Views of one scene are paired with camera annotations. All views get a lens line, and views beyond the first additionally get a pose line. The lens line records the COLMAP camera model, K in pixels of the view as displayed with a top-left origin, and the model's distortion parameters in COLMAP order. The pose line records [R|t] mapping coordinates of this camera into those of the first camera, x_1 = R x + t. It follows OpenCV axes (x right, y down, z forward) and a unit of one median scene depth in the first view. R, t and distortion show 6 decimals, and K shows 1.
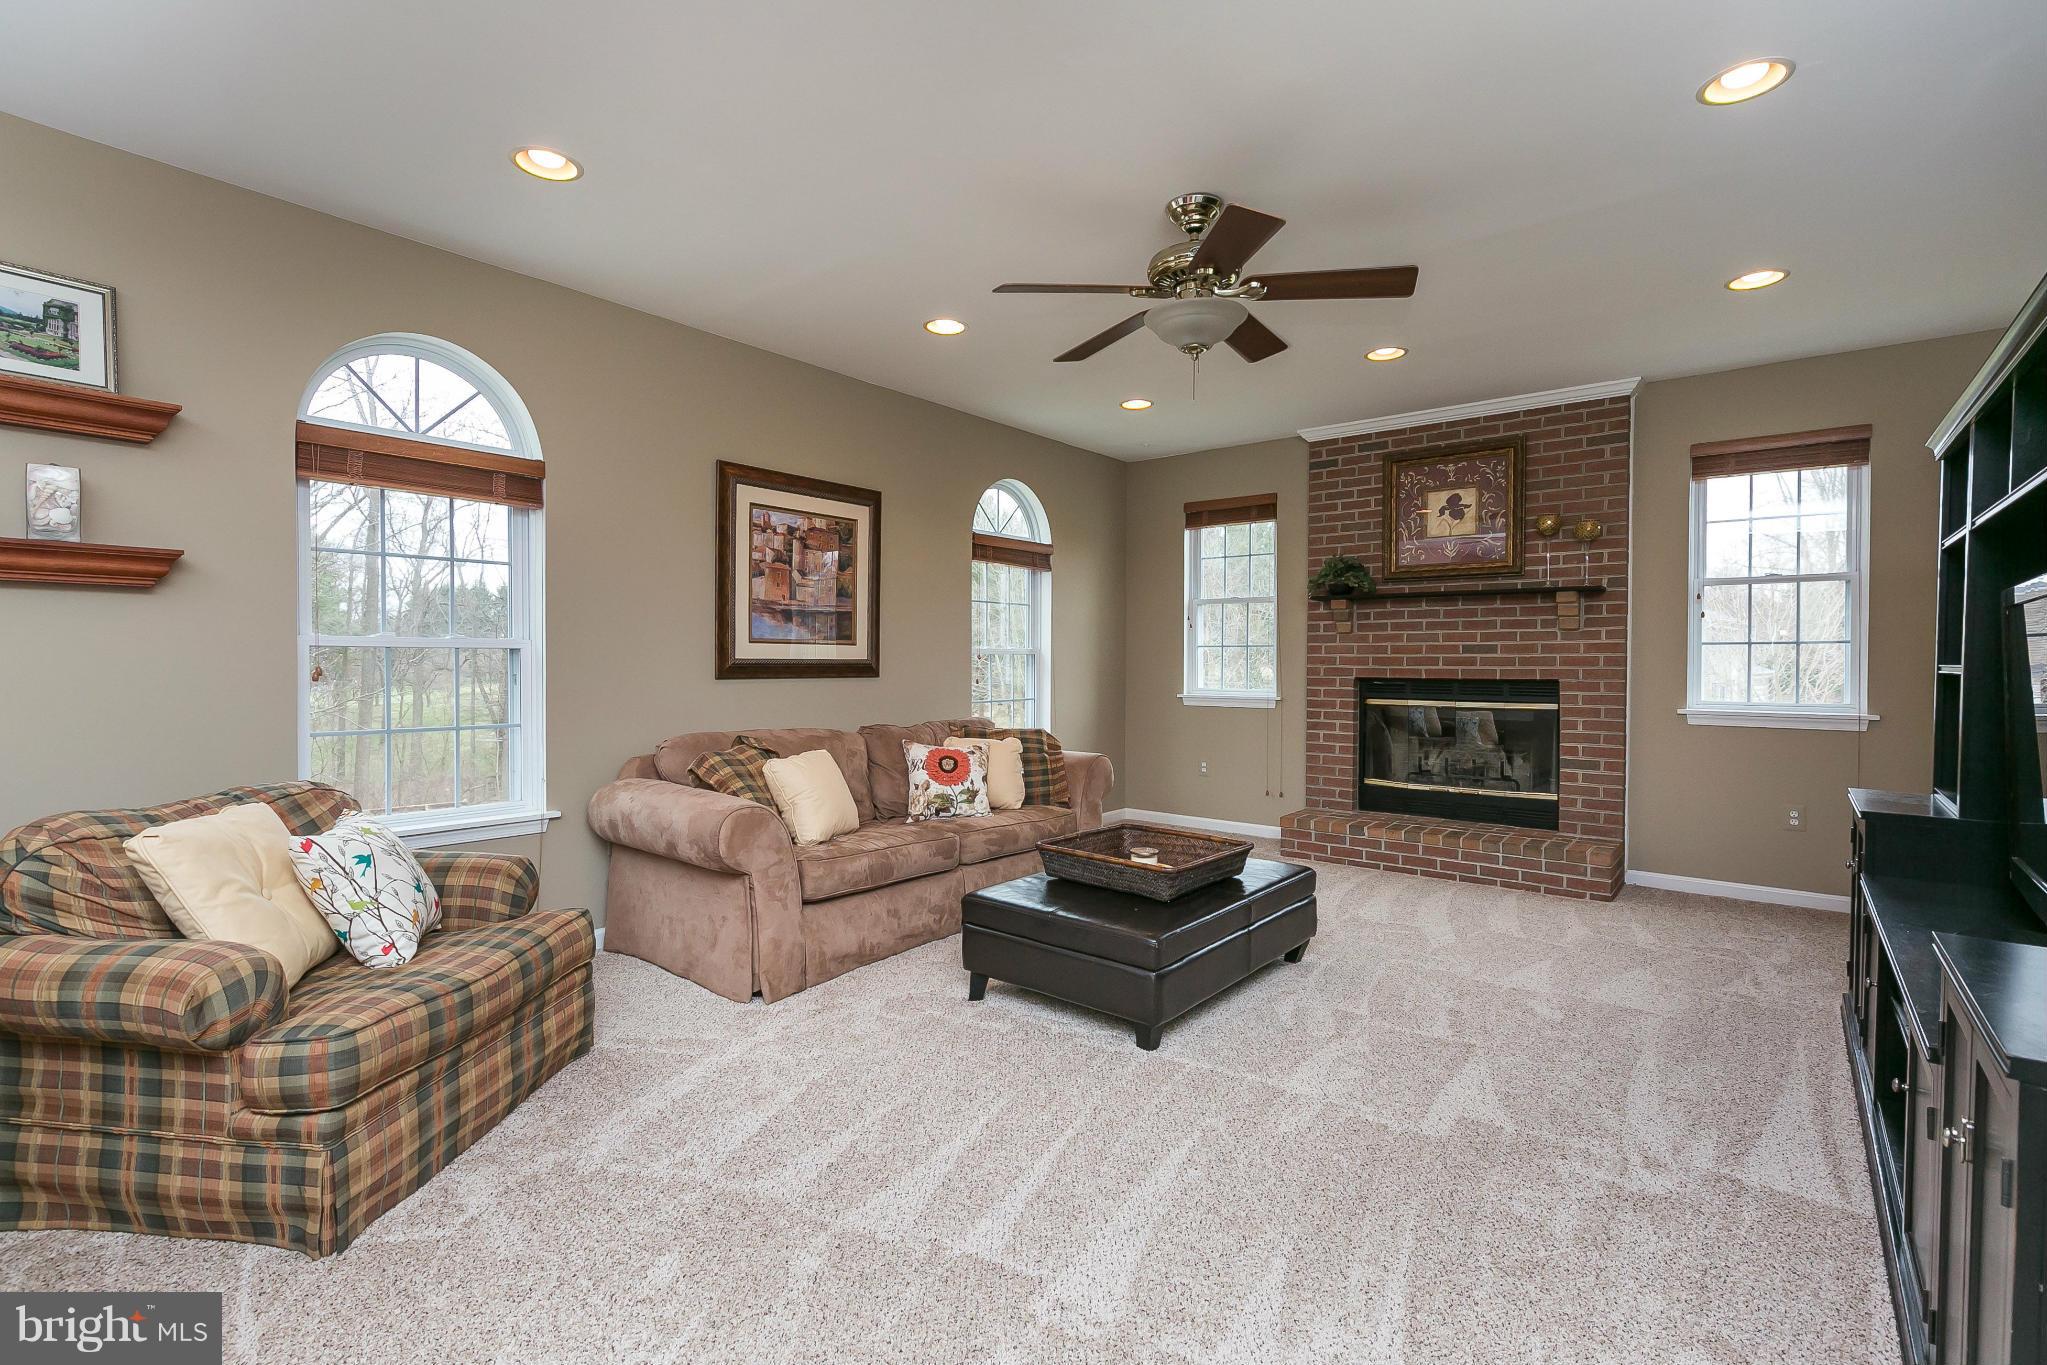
lens RADIAL K [[920.0, 0, 1012.7], [0, 920.0, 677.6], [0, 0, 1]] dist [0.018206, 0.000056]
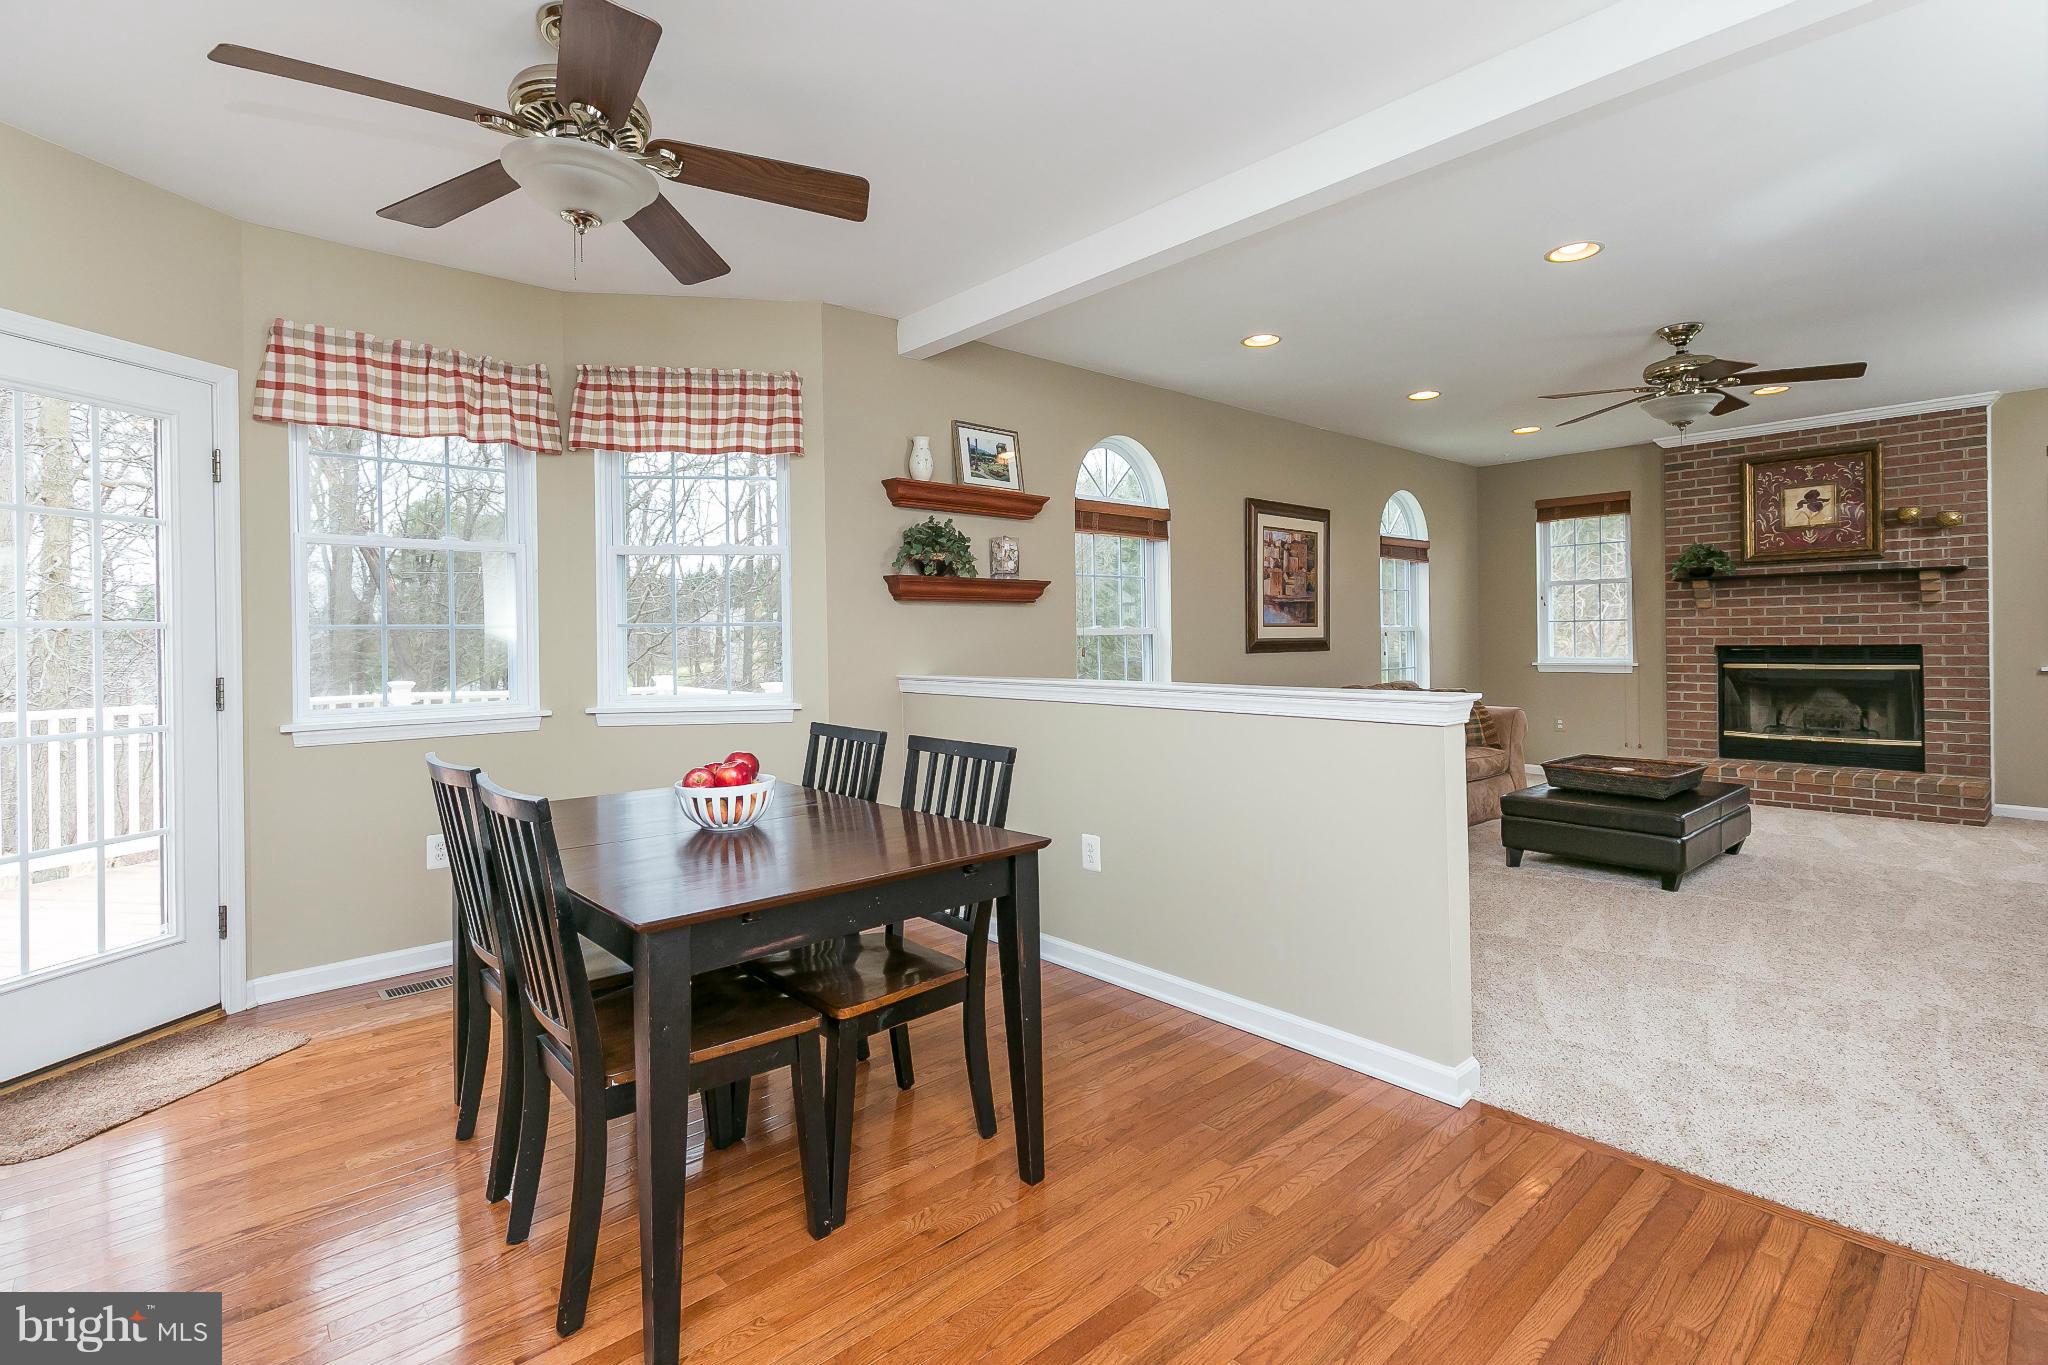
lens RADIAL K [[940.2, 0, 1033.8], [0, 940.2, 645.3], [0, 0, 1]] dist [0.017483, -0.000643]
pose [[0.988677, -0.015982, -0.149204, -0.355075], [0.014458, 0.999832, -0.011299, 0.000800], [0.149360, 0.009014, 0.988742, -0.382796]]
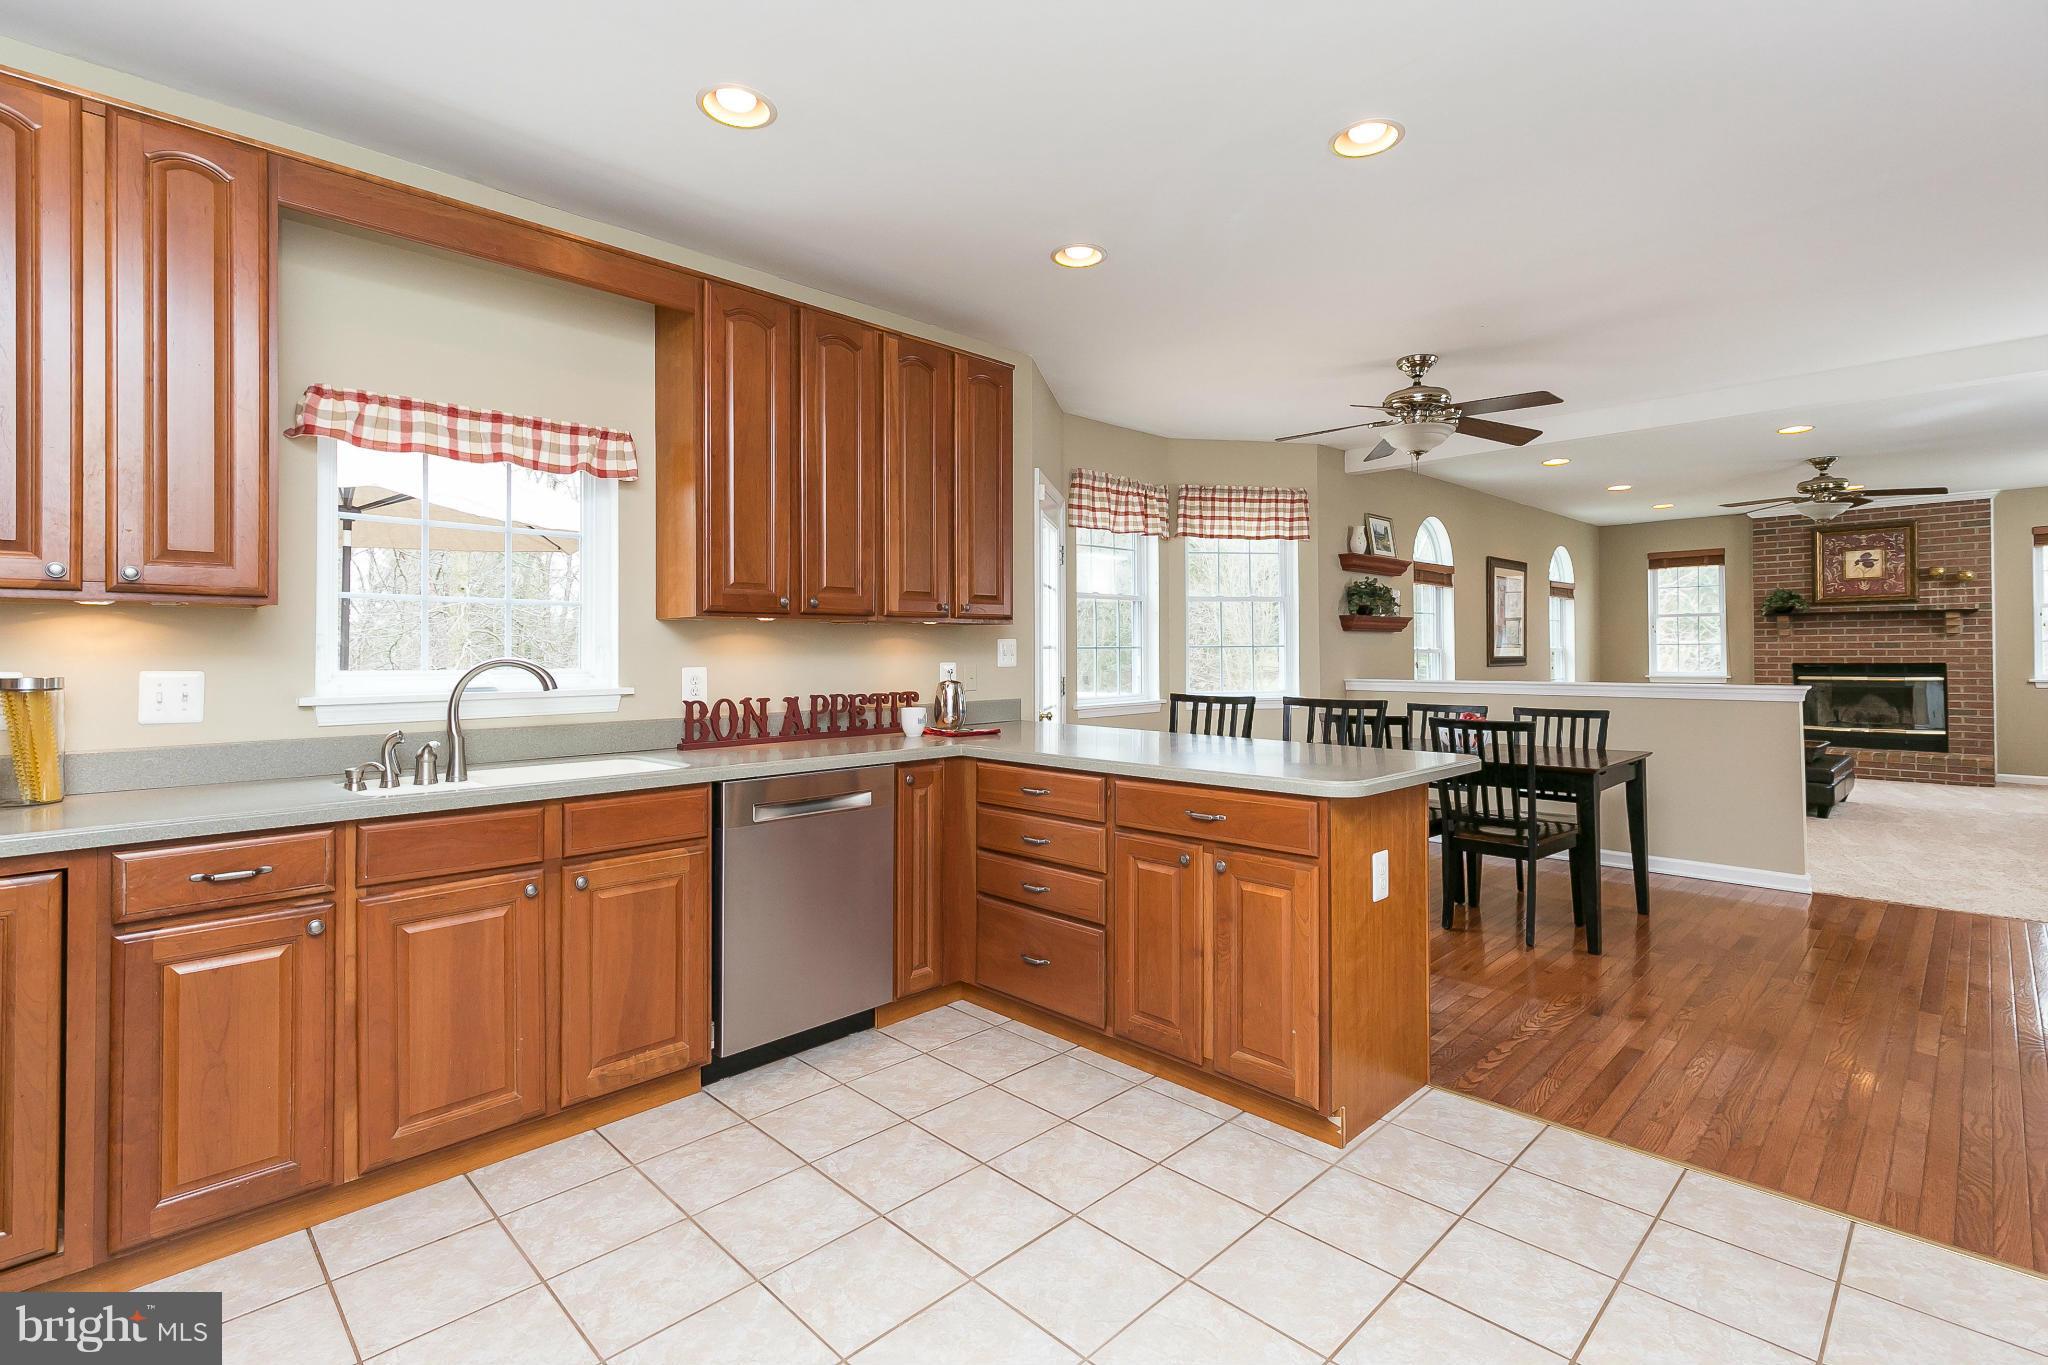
lens RADIAL K [[920.5, 0, 1041.2], [0, 920.5, 653.7], [0, 0, 1]] dist [0.013785, 0.000053]
pose [[0.993947, -0.011560, -0.109252, -0.874053], [0.009617, 0.999786, -0.018302, 0.000609], [0.109440, 0.017141, 0.993846, -0.884607]]
